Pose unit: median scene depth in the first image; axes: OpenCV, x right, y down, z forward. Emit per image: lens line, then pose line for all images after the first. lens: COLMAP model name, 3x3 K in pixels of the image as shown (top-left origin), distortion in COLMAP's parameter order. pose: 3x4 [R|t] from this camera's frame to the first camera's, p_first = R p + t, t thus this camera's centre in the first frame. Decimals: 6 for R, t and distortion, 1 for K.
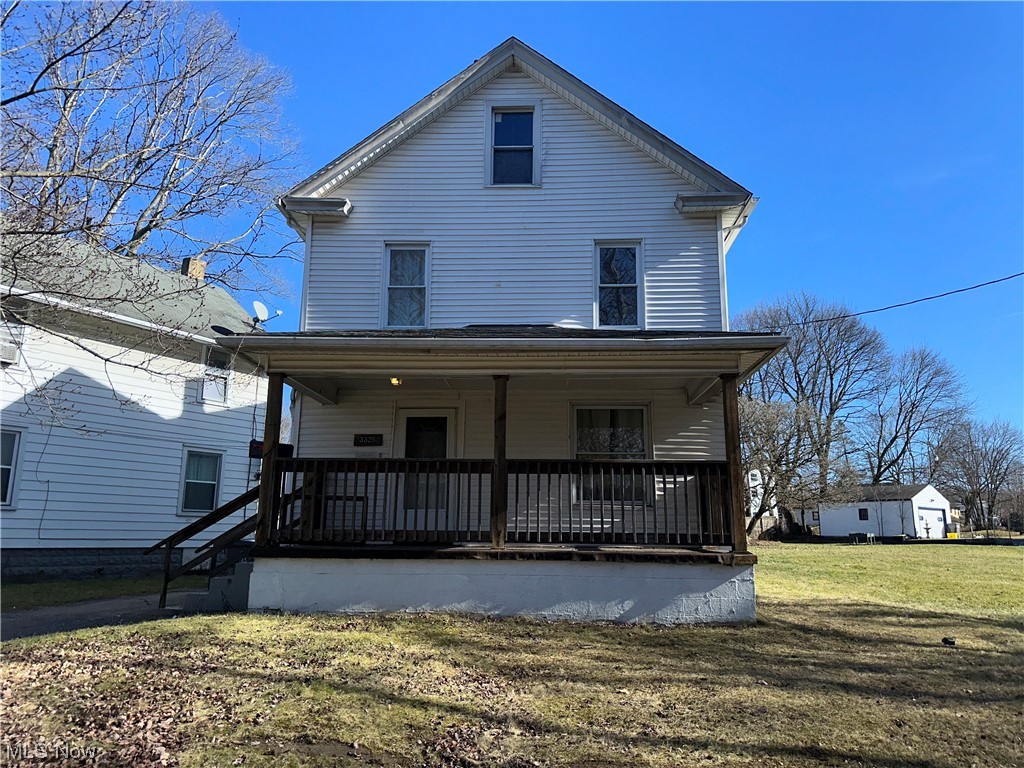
lens RADIAL K [[736.4, 0, 512.8], [0, 736.4, 386.4], [0, 0, 1]] dist [0.047479, -0.059584]
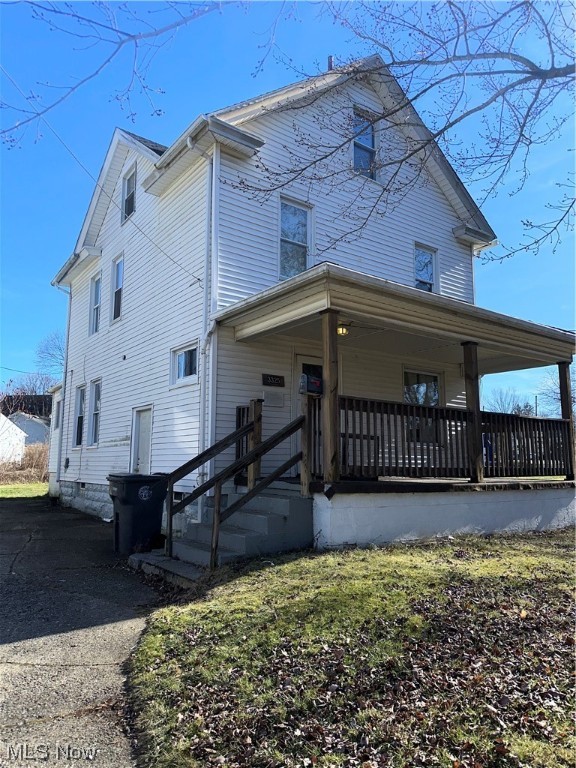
lens RADIAL K [[552.3, 0, 282.8], [0, 552.3, 385.6], [0, 0, 1]] dist [0.047479, -0.059584]
pose [[0.781243, 0.084559, 0.618474, -0.693134], [-0.124727, 0.991949, 0.021931, 0.063004], [-0.611640, -0.094274, 0.785500, 0.380867]]
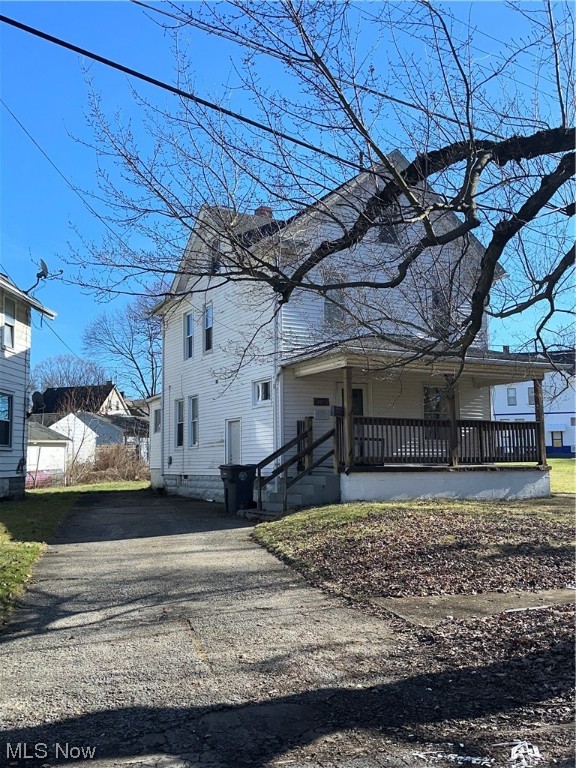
lens RADIAL K [[737.0, 0, 288.8], [0, 737.0, 386.9], [0, 0, 1]] dist [0.001758, 0.000000]
pose [[0.852467, 0.036599, 0.521498, -1.110924], [-0.086699, 0.993630, 0.071989, -0.068404], [-0.515541, -0.106582, 0.850210, -0.311592]]
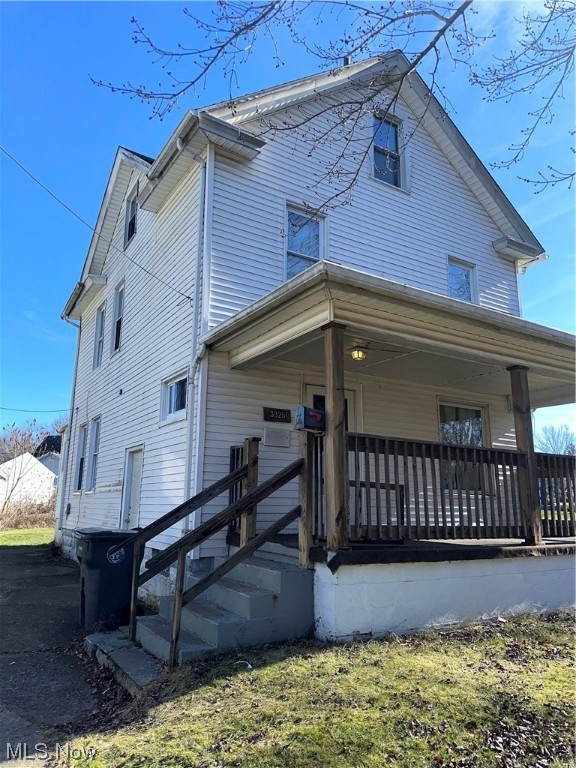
lens RADIAL K [[552.3, 0, 280.0], [0, 552.3, 384.4], [0, 0, 1]] dist [0.047479, -0.059584]
pose [[0.828355, 0.120462, 0.547099, -0.576579], [-0.117418, 0.992248, -0.040697, 0.064441], [-0.547760, -0.030528, 0.836078, 0.457990]]
